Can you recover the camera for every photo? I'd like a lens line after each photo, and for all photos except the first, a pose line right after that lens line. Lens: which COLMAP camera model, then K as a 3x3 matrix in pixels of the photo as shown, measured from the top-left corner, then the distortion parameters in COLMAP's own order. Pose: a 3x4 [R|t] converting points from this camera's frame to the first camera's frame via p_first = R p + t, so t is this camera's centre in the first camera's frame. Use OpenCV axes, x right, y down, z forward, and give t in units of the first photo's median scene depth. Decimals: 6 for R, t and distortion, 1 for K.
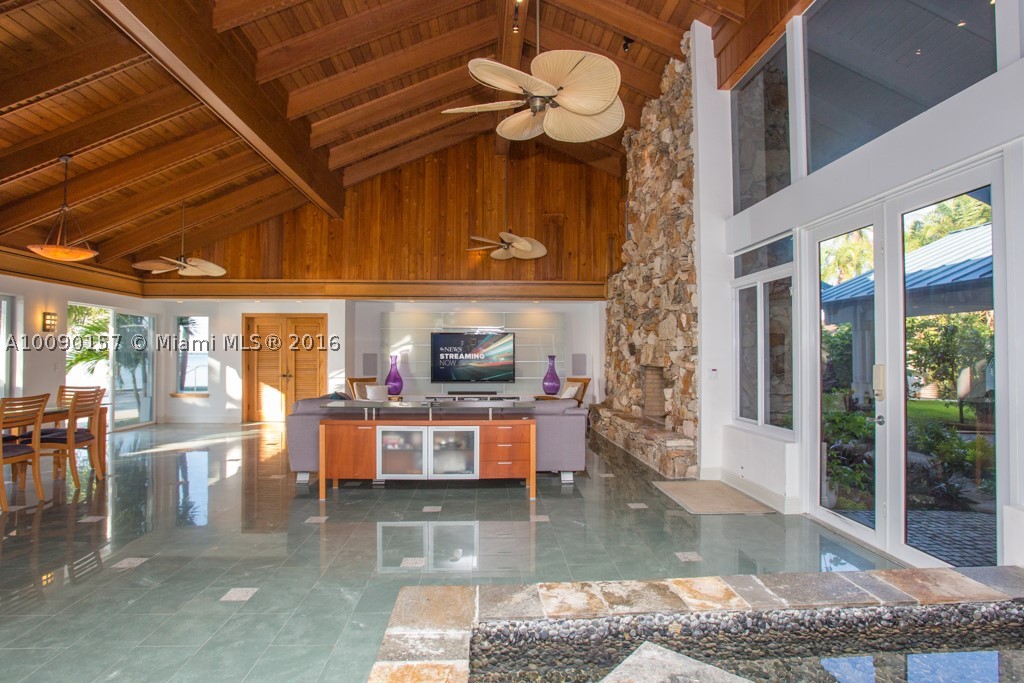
lens RADIAL K [[512.7, 0, 512.0], [0, 512.7, 341.5], [0, 0, 1]] dist [-0.027426, 0.000008]
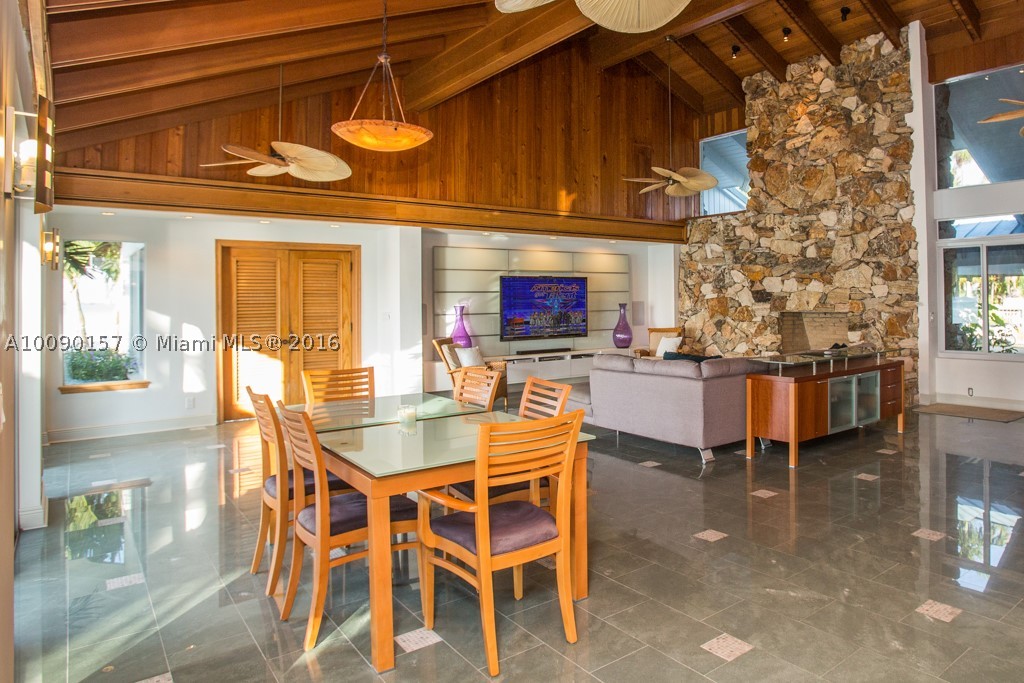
lens RADIAL K [[638.5, 0, 512.5], [0, 638.5, 295.3], [0, 0, 1]] dist [-0.040345, 0.000265]
pose [[0.841836, -0.001489, 0.539731, -0.701026], [-0.001722, 0.999984, 0.005445, 0.007086], [-0.539730, -0.005514, 0.841820, 0.188824]]
